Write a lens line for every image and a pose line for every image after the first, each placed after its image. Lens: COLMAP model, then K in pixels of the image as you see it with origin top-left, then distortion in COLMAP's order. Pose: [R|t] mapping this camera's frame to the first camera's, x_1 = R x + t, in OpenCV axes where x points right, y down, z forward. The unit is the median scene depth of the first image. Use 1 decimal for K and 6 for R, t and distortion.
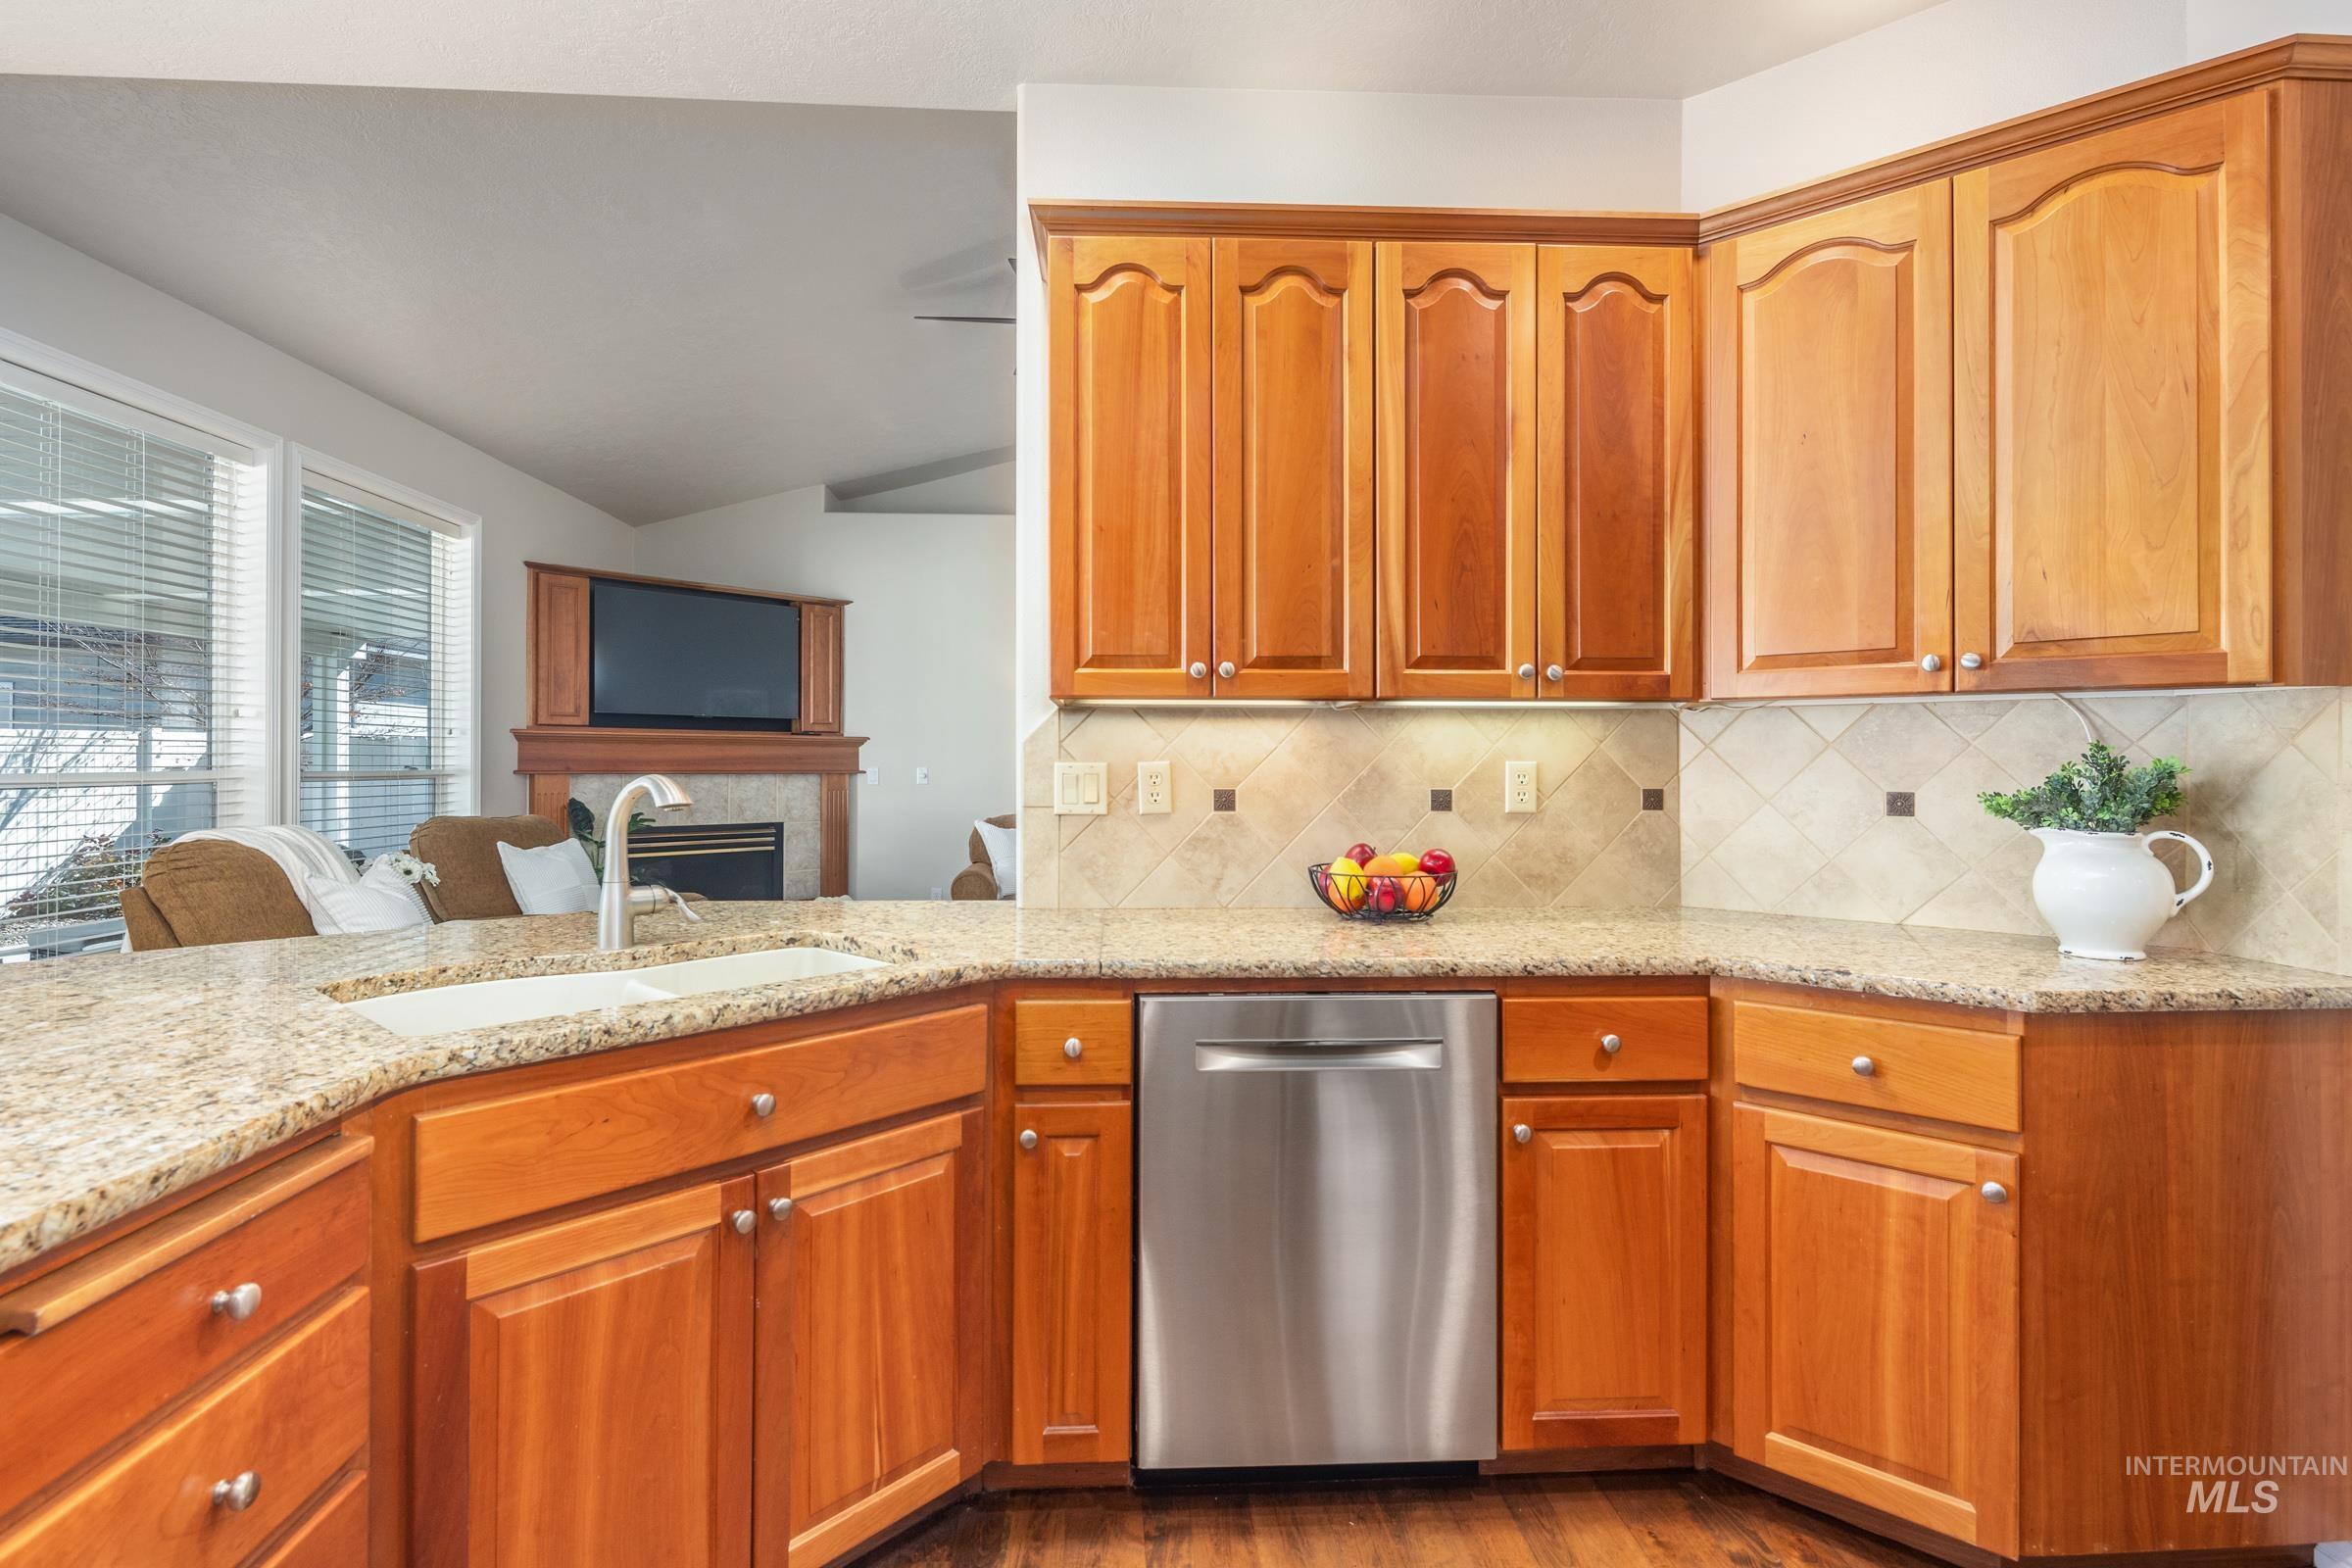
lens RADIAL K [[1162.7, 0, 1152.8], [0, 1162.7, 754.5], [0, 0, 1]] dist [0.003825, -0.002903]
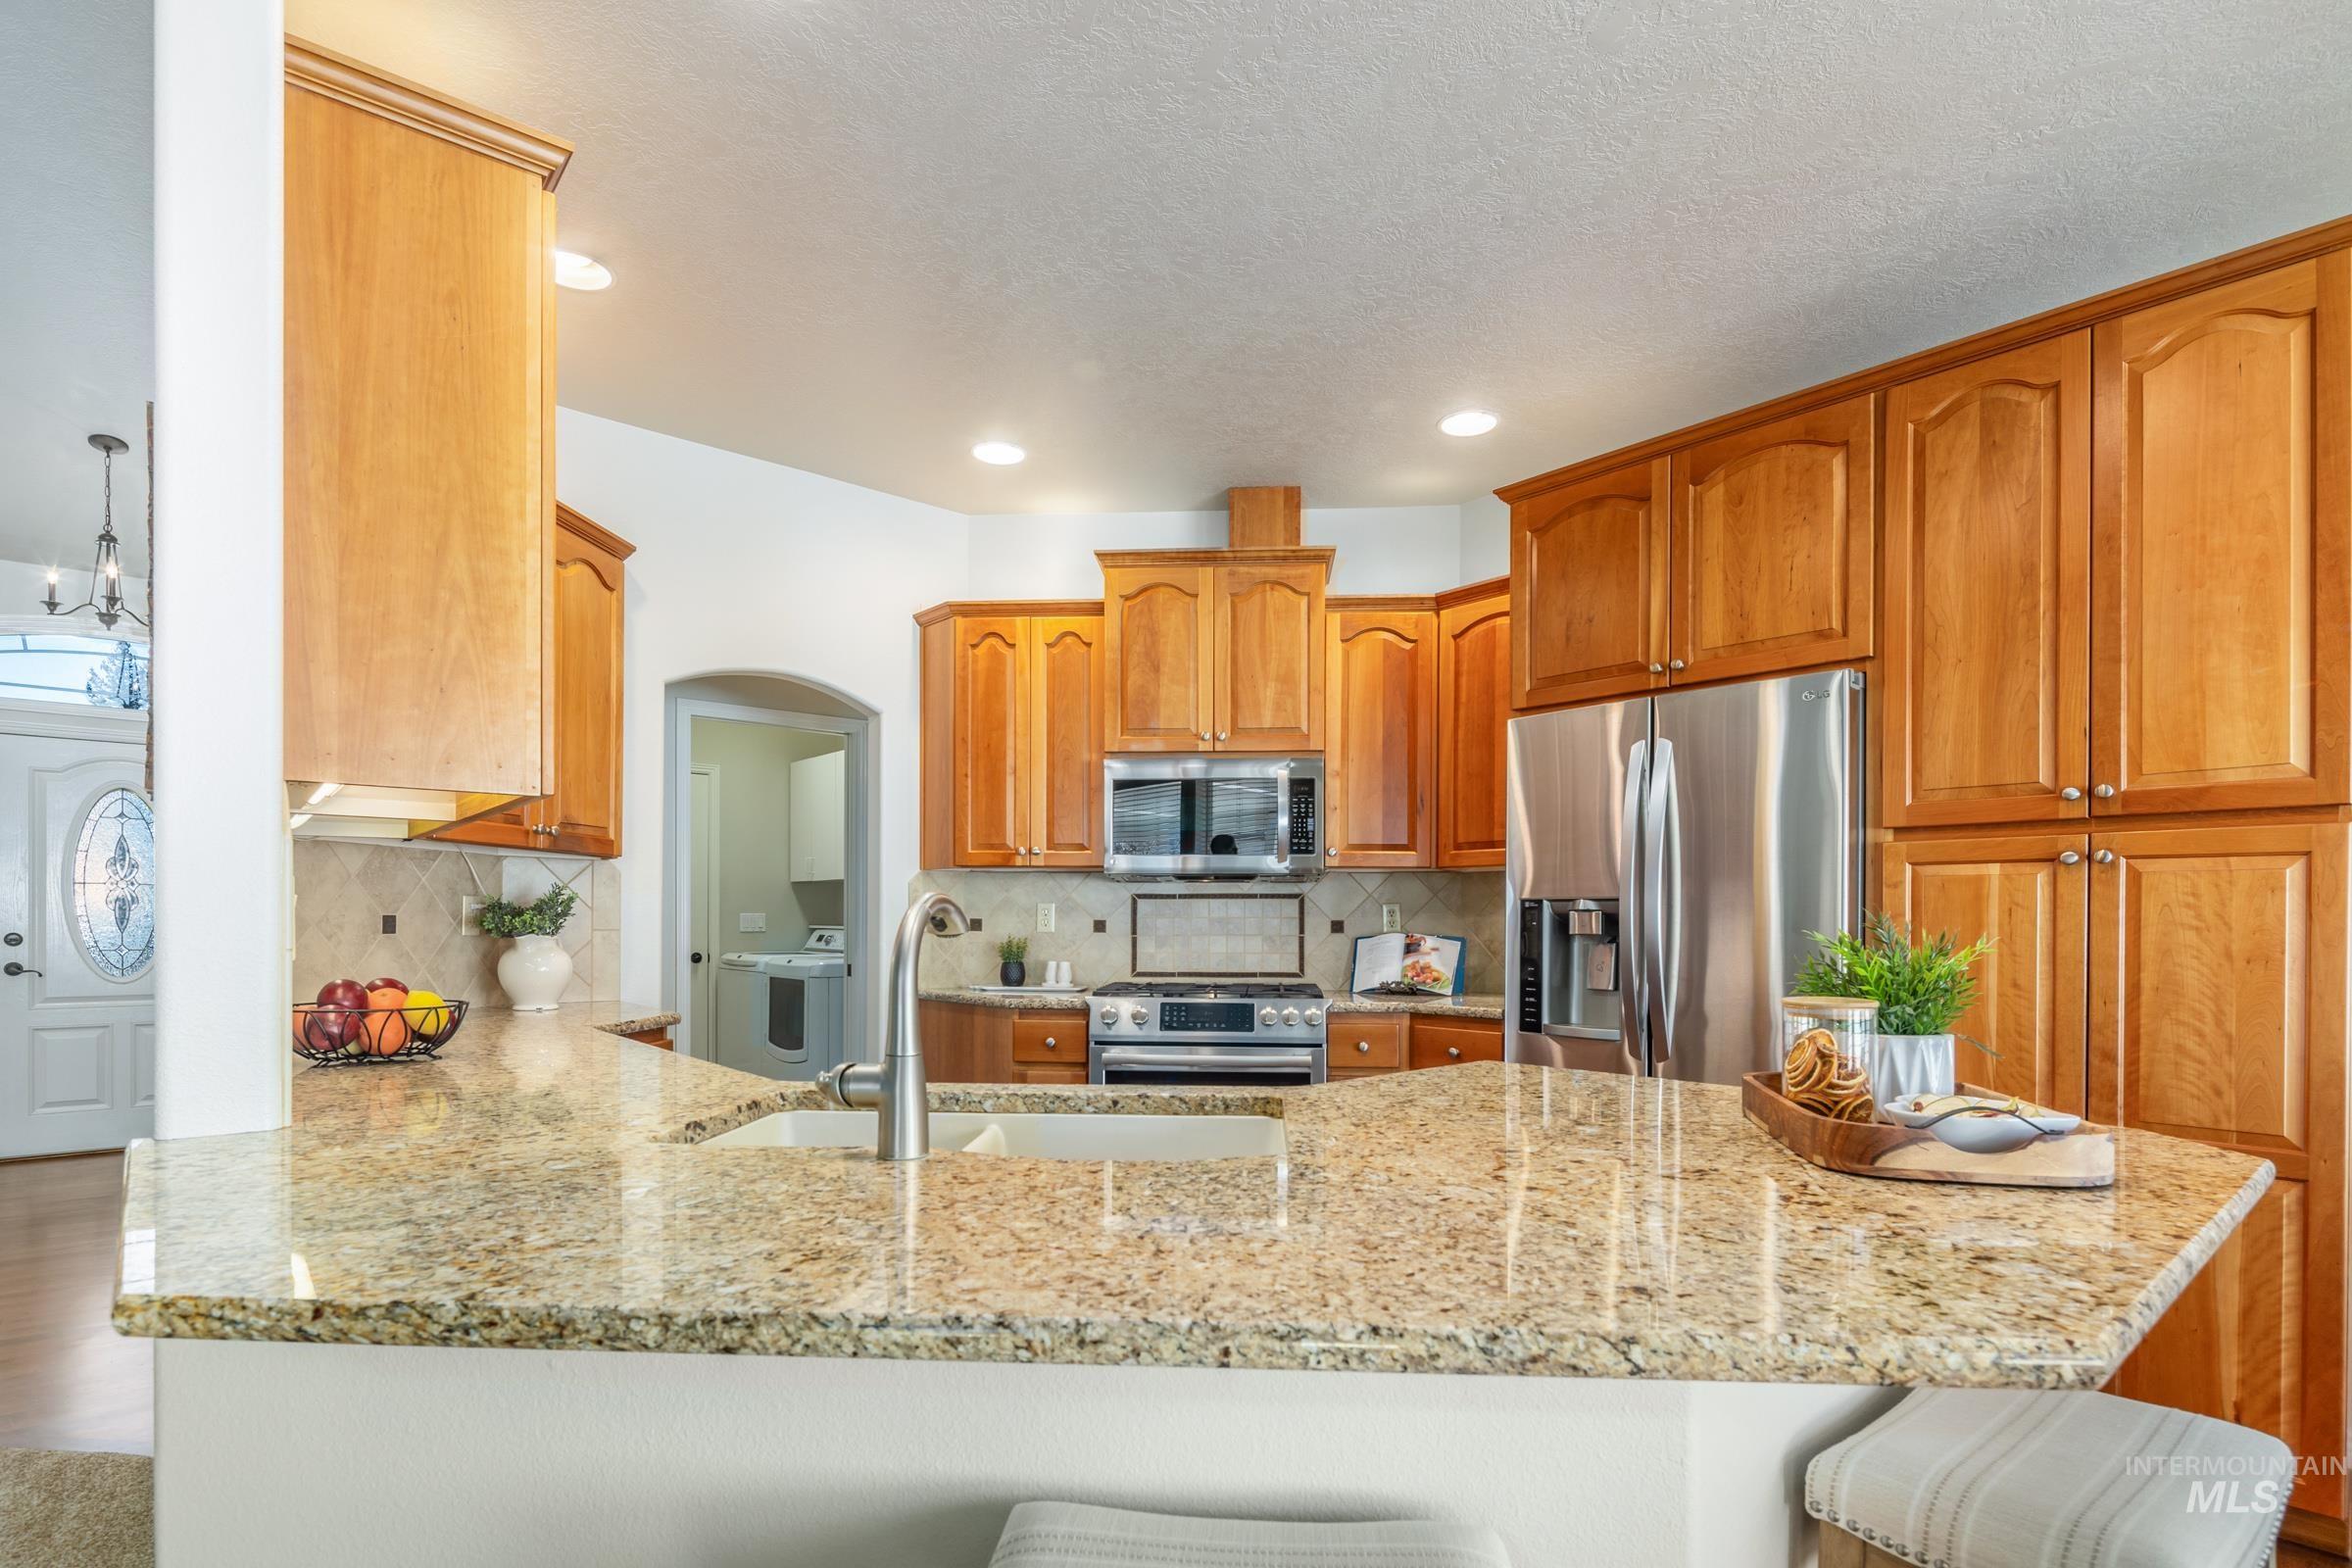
lens RADIAL K [[1162.7, 0, 1182.2], [0, 1162.7, 934.0], [0, 0, 1]] dist [0.003825, -0.002903]
pose [[-0.623543, -0.017170, 0.781601, -0.968643], [-0.011606, 0.999852, 0.012705, 0.028047], [-0.781703, -0.001149, -0.623650, 1.155657]]
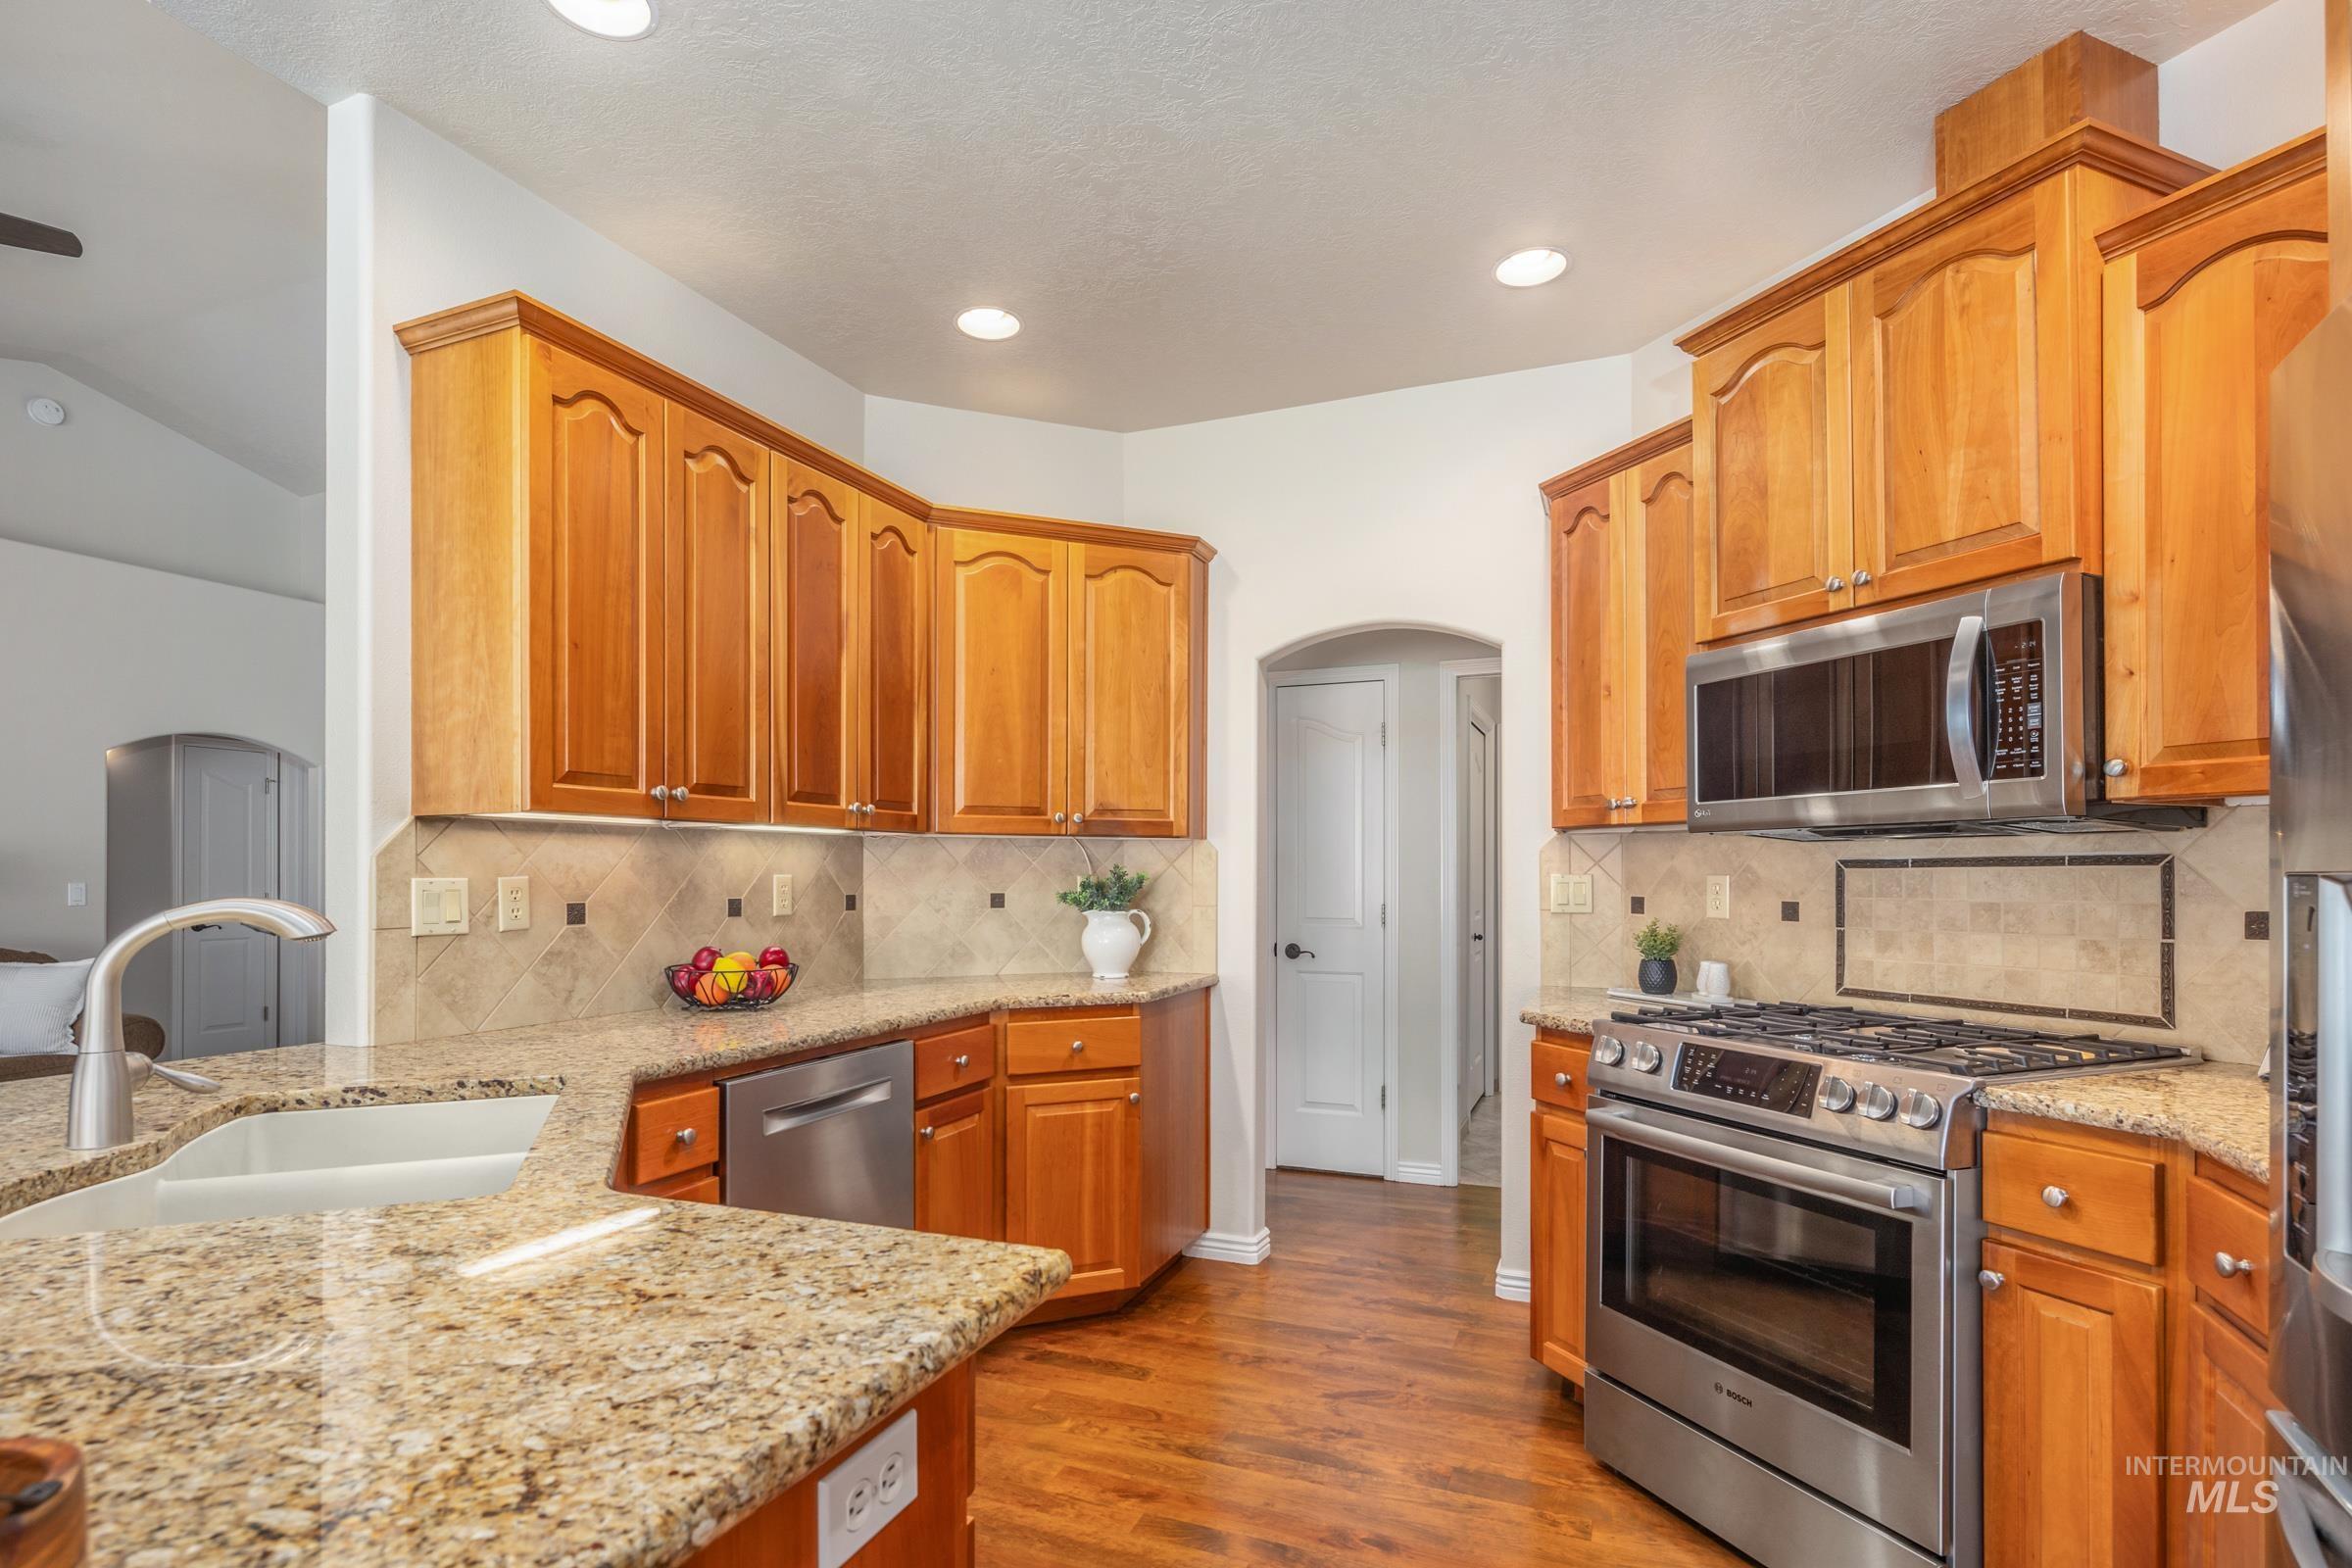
lens RADIAL K [[1162.7, 0, 1156.8], [0, 1162.7, 867.5], [0, 0, 1]] dist [0.003825, -0.002903]
pose [[0.423134, 0.002212, 0.906064, -0.756781], [-0.003682, 0.999993, -0.000722, -0.003121], [-0.906060, -0.003031, 0.423139, 0.117120]]
